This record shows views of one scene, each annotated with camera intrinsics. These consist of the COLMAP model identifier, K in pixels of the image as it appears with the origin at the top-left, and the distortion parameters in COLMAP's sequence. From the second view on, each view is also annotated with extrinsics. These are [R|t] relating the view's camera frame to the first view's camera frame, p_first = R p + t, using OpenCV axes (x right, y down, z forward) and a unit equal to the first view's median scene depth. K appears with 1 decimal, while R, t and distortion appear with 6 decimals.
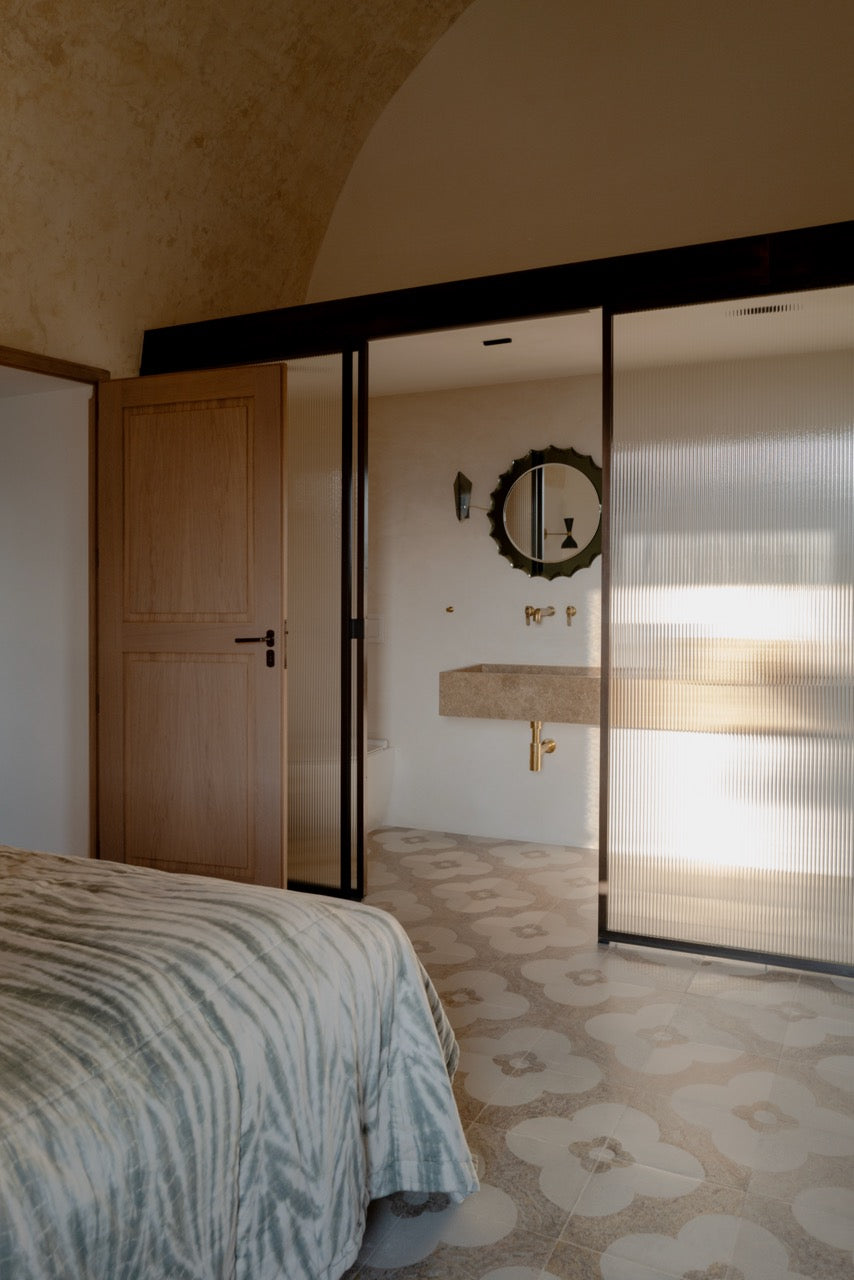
lens RADIAL K [[997.5, 0, 426.7], [0, 997.5, 570.2], [0, 0, 1]] dist [-0.048057, 0.075712]
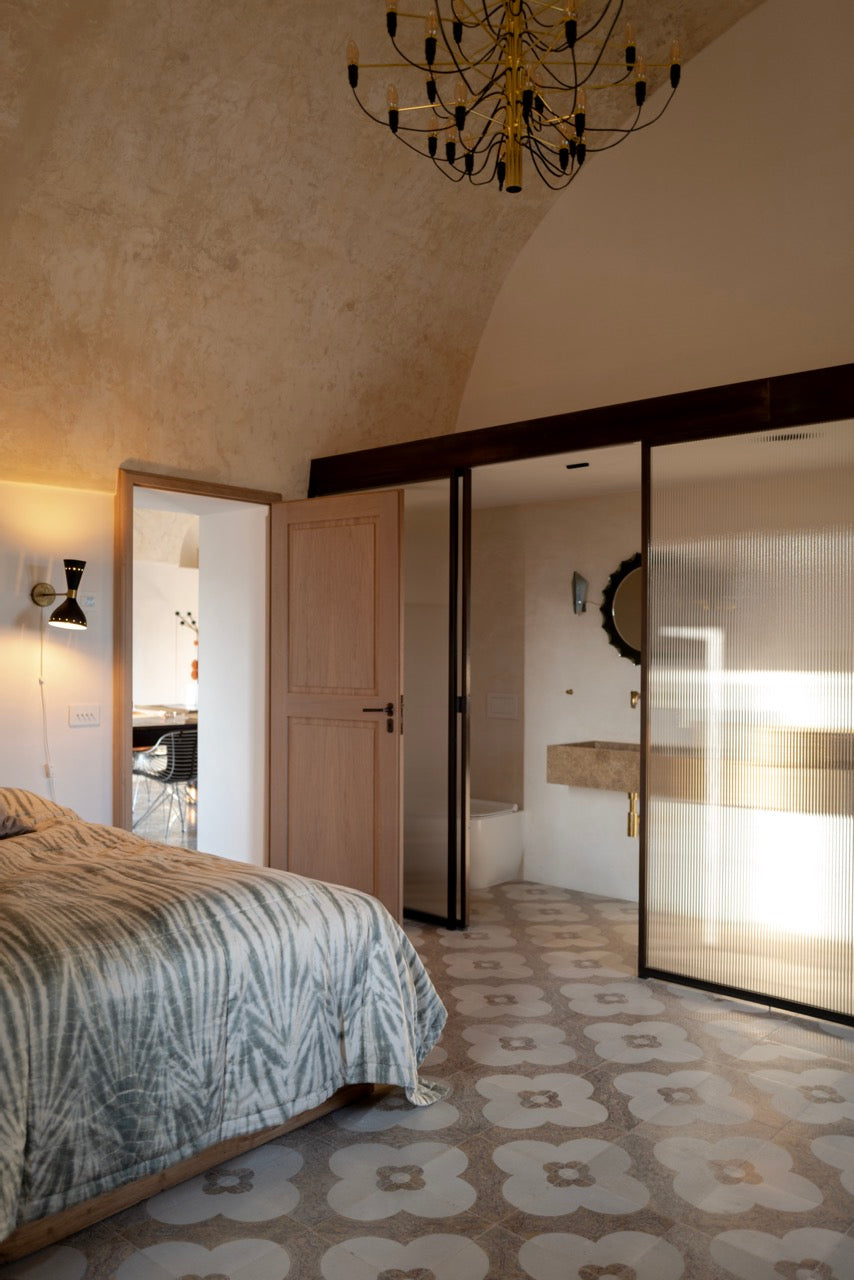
lens RADIAL K [[1015.6, 0, 403.4], [0, 1015.6, 656.8], [0, 0, 1]] dist [-0.006859, -0.078623]
pose [[0.957691, 0.021926, -0.286961, 0.494444], [-0.020238, 0.999756, 0.008846, -0.019518], [0.287085, -0.002665, 0.957901, -0.466288]]
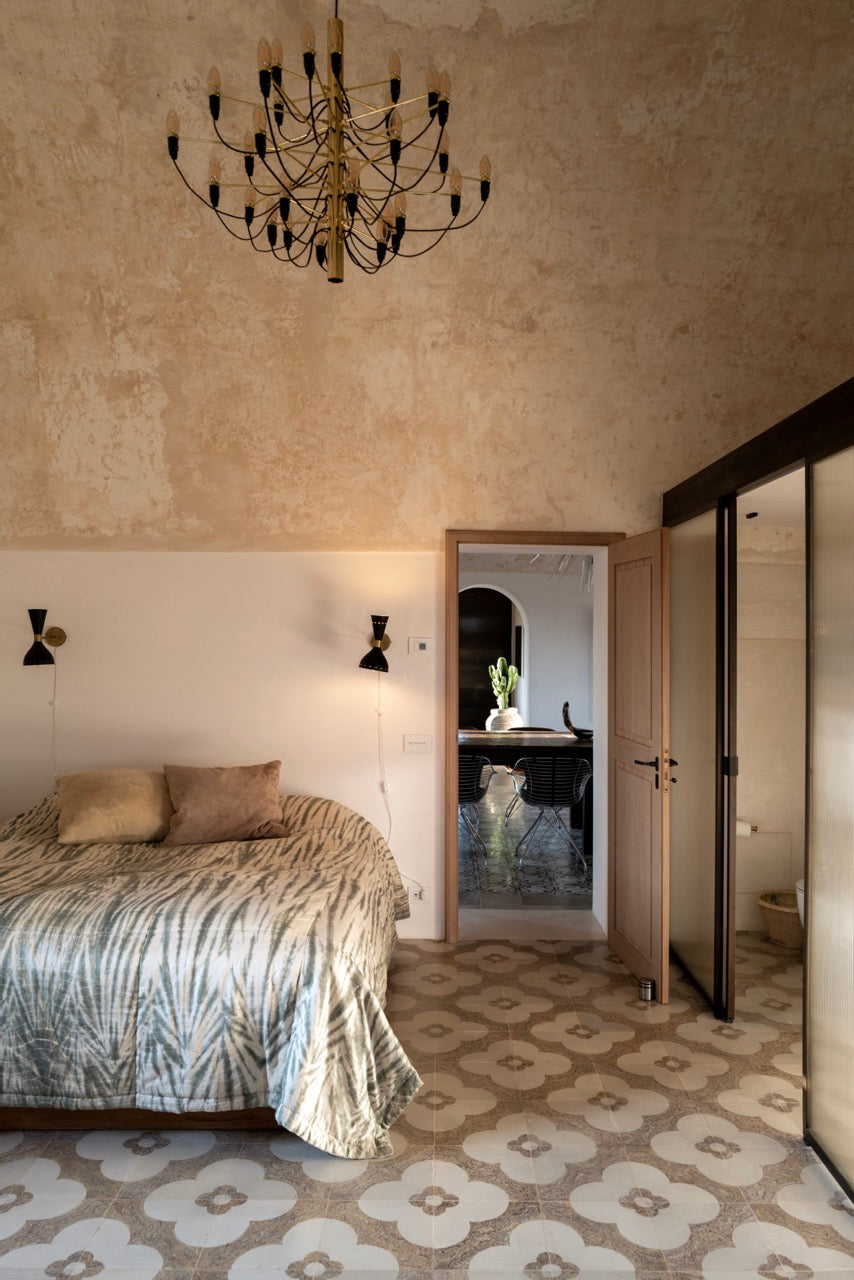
lens RADIAL K [[987.4, 0, 427.0], [0, 987.4, 640.0], [0, 0, 1]] dist [-0.015731, -0.001702]
pose [[0.432413, 0.026288, -0.901292, 1.685864], [-0.019796, 0.999611, 0.019658, -0.205094], [0.901458, 0.009342, 0.432765, 0.564135]]
